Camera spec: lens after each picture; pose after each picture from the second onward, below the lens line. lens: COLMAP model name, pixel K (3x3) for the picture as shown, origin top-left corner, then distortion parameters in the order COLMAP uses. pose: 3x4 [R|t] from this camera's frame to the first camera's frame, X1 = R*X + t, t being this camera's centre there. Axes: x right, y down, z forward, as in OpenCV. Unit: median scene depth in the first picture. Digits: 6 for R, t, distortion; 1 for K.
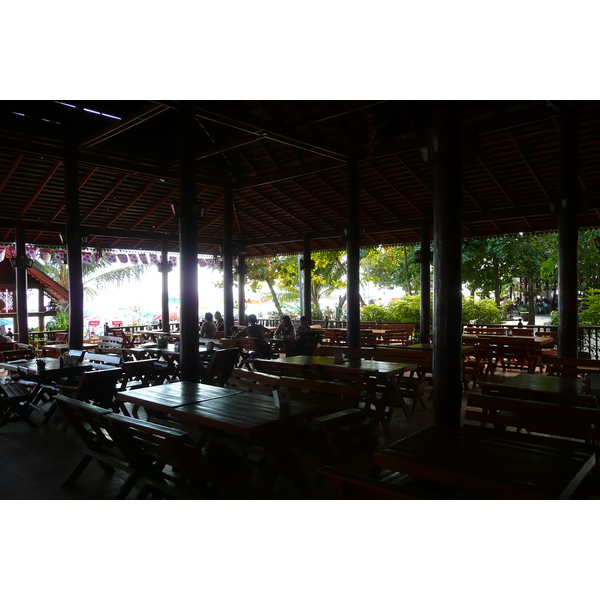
lens RADIAL K [[507.5, 0, 287.9], [0, 507.5, 301.8], [0, 0, 1]] dist [0.001482, 0.011918]
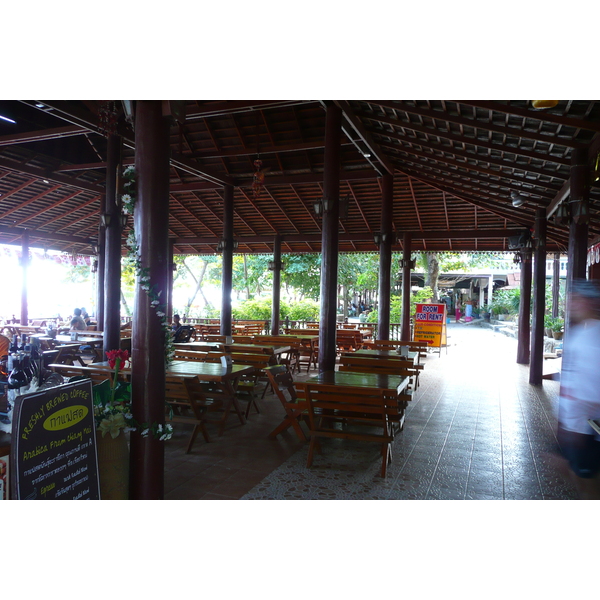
lens RADIAL K [[507.5, 0, 287.9], [0, 507.5, 301.8], [0, 0, 1]] dist [0.001482, 0.011918]
pose [[0.939224, 0.027332, 0.342215, -0.134035], [-0.026377, 0.999624, -0.007447, 0.006482], [-0.342290, -0.002032, 0.939592, -0.178338]]
